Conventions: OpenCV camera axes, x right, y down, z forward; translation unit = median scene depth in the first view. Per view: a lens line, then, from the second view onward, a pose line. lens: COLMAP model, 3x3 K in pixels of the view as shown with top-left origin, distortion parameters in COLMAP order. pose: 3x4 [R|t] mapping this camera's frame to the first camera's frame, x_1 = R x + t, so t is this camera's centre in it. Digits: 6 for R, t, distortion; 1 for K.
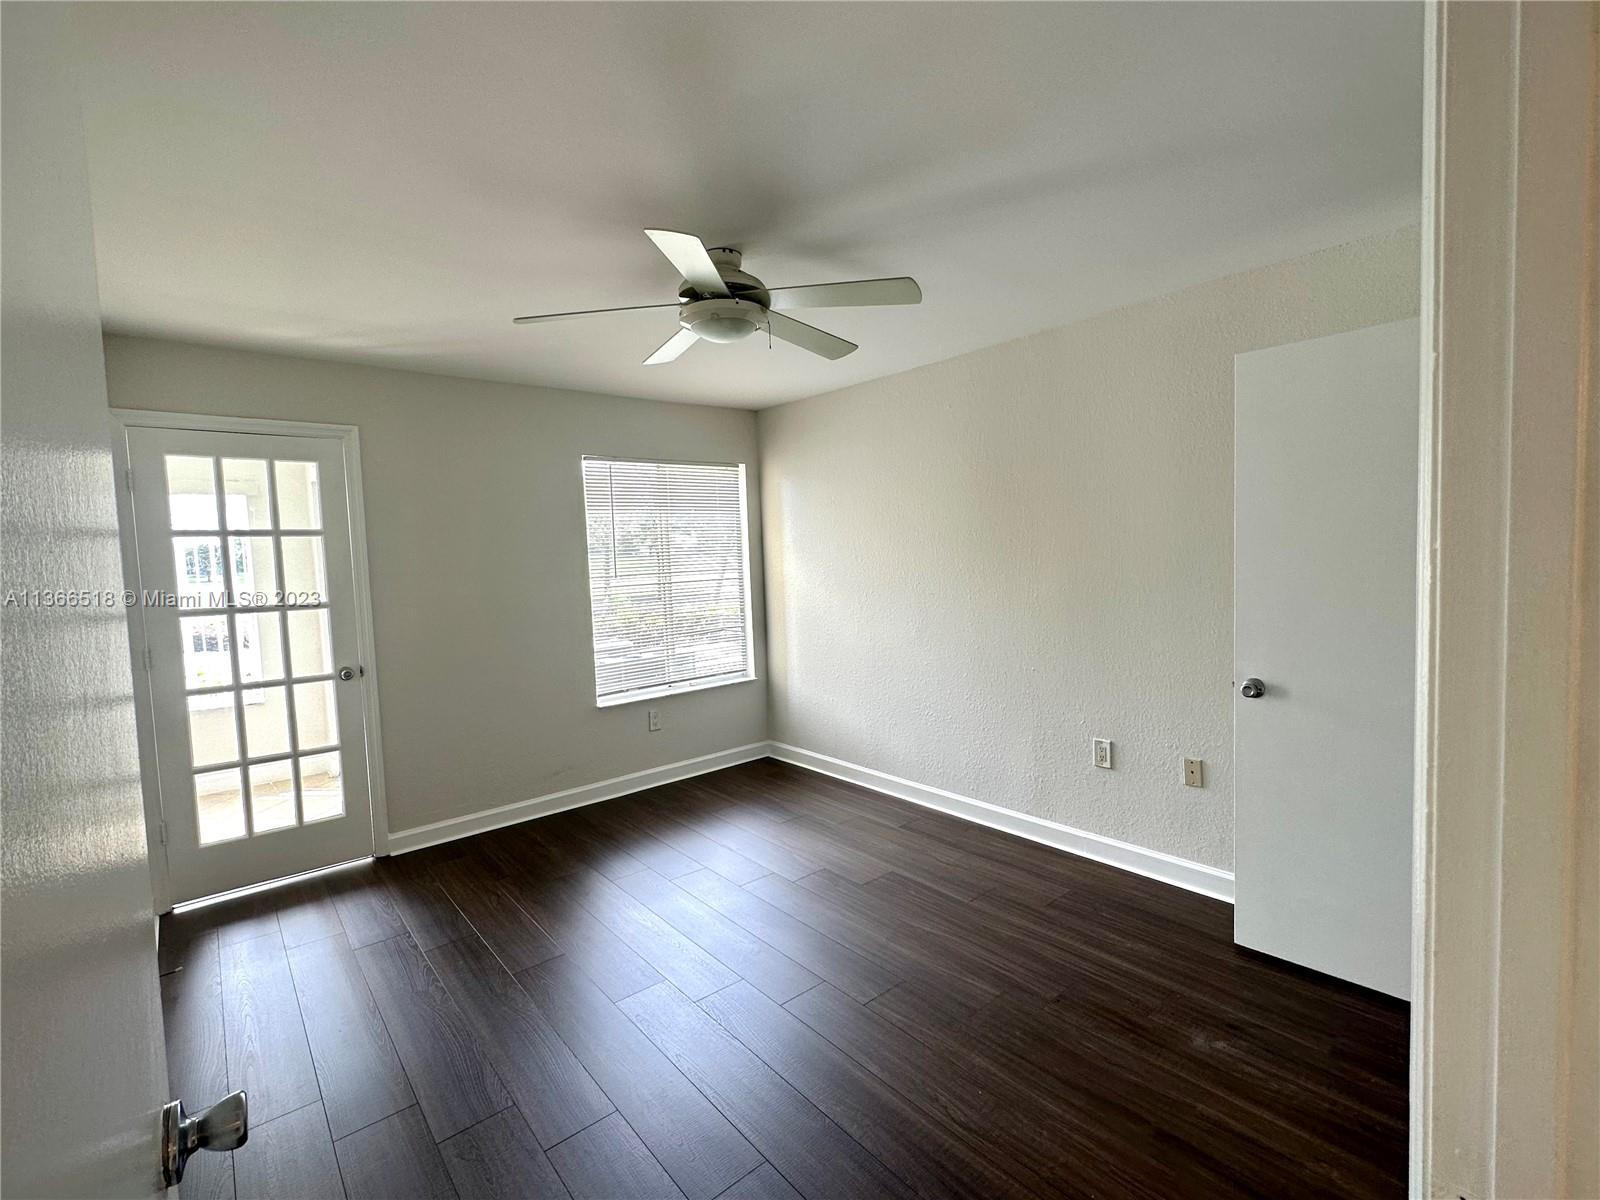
lens RADIAL K [[717.4, 0, 800.0], [0, 717.4, 600.0], [0, 0, 1]] dist [0.000831, 0.000150]
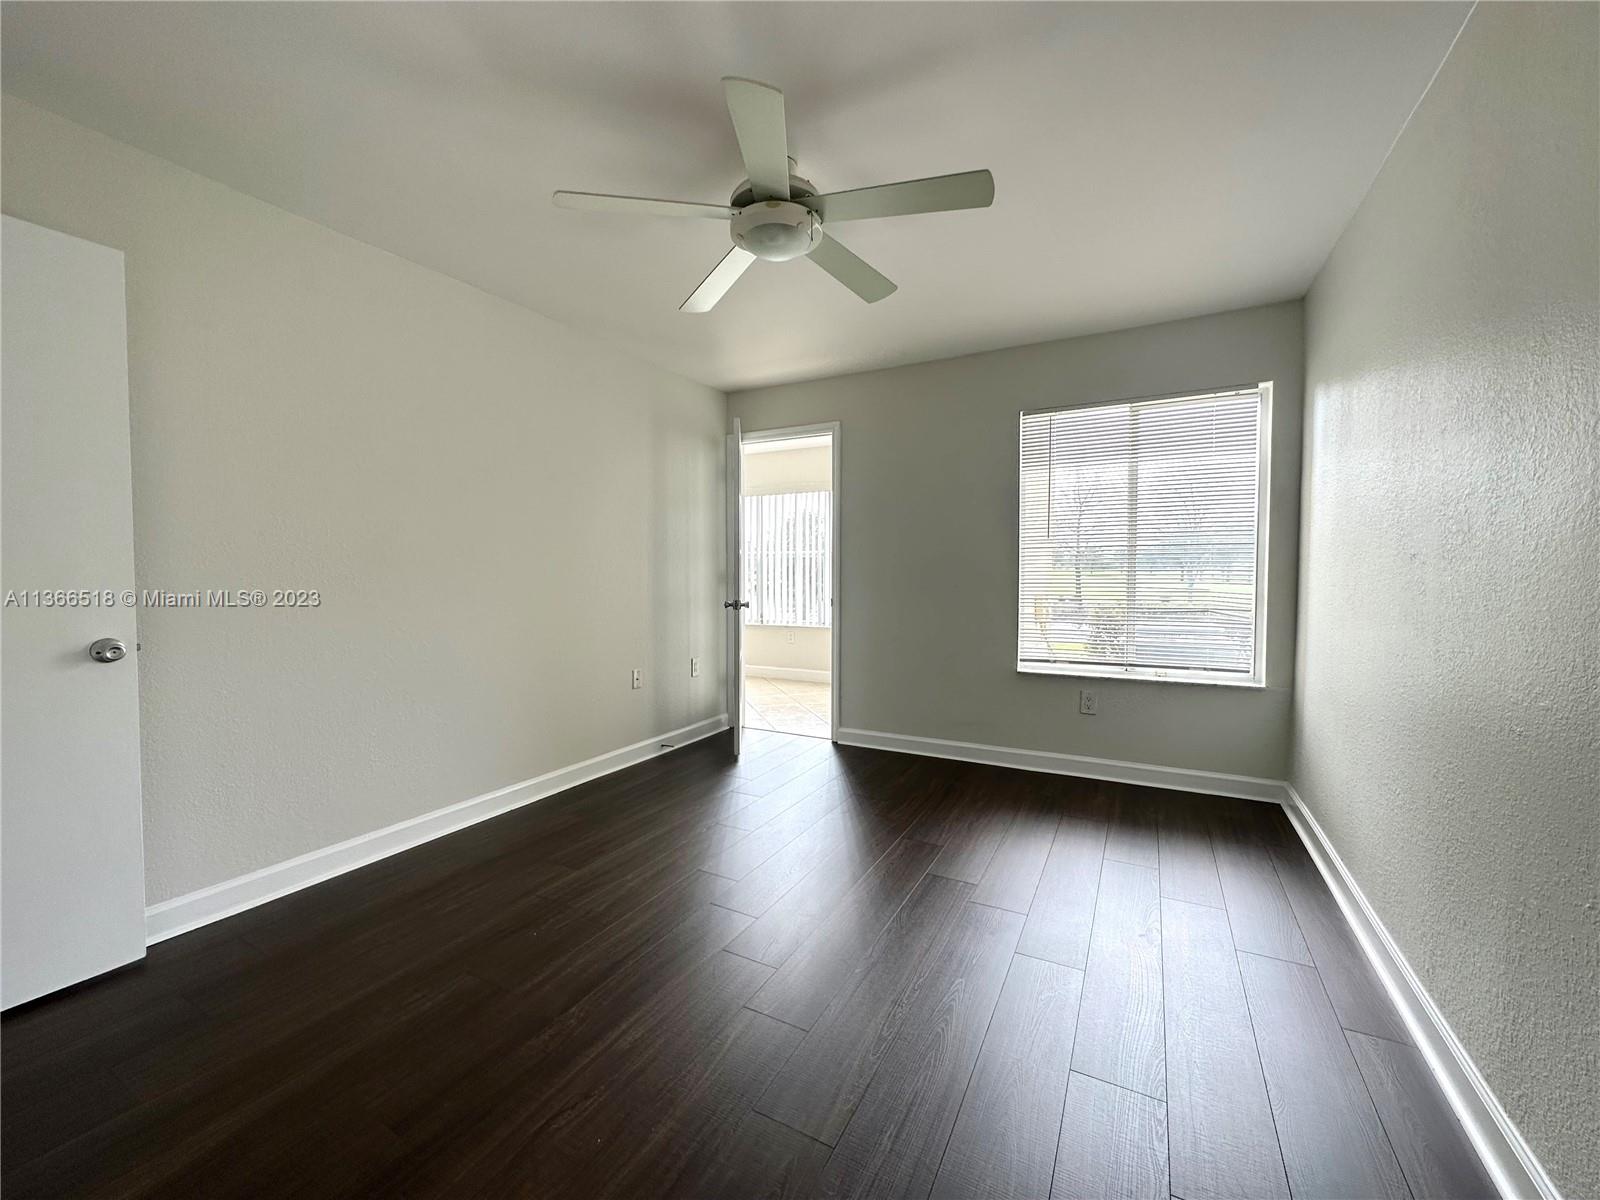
lens RADIAL K [[639.3, 0, 800.0], [0, 639.3, 600.0], [0, 0, 1]] dist [-0.003552, 0.000670]
pose [[0.362965, 0.086067, -0.927820, 0.409536], [-0.063397, 0.995699, 0.067562, 0.013367], [0.929644, 0.034299, 0.366860, 0.406124]]
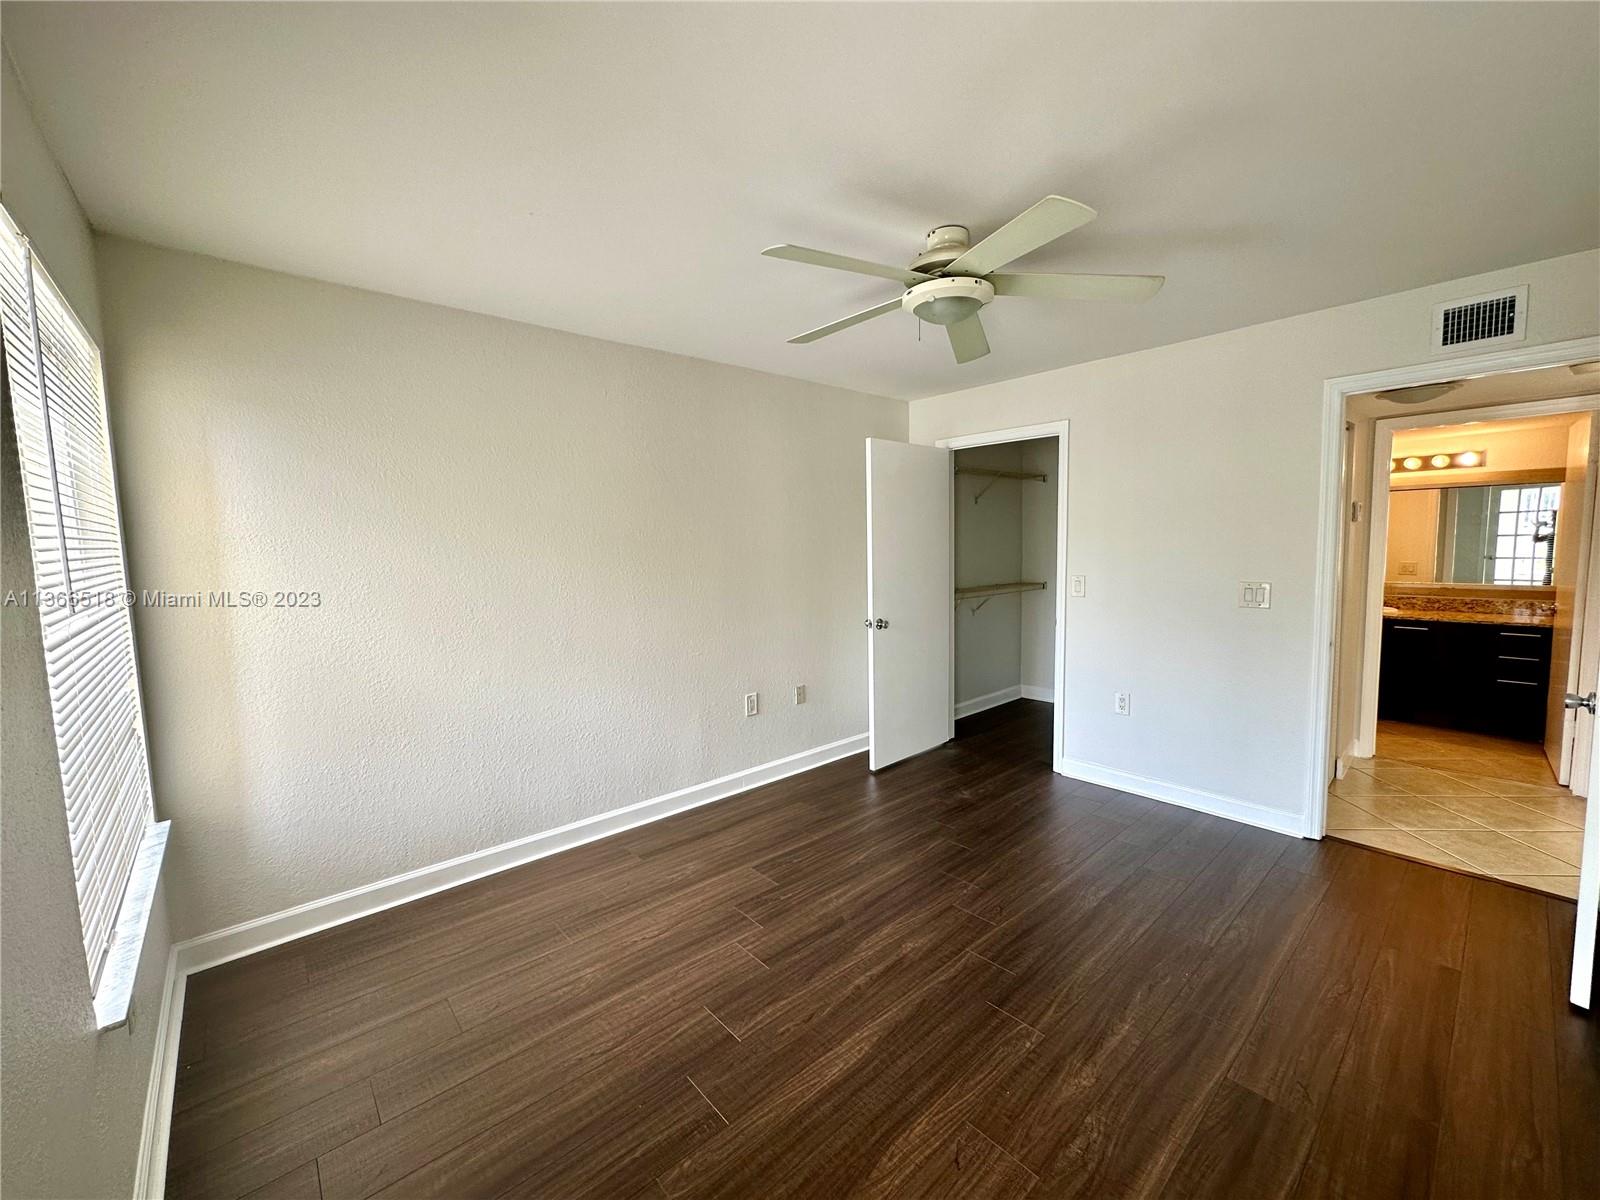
lens RADIAL K [[638.3, 0, 800.1], [0, 638.3, 599.4], [0, 0, 1]] dist [-0.002483, 0.000673]
pose [[-0.028263, -0.045706, 0.998555, -0.555716], [0.081334, 0.995537, 0.047870, -0.018930], [-0.996286, 0.082570, -0.024419, 0.702659]]
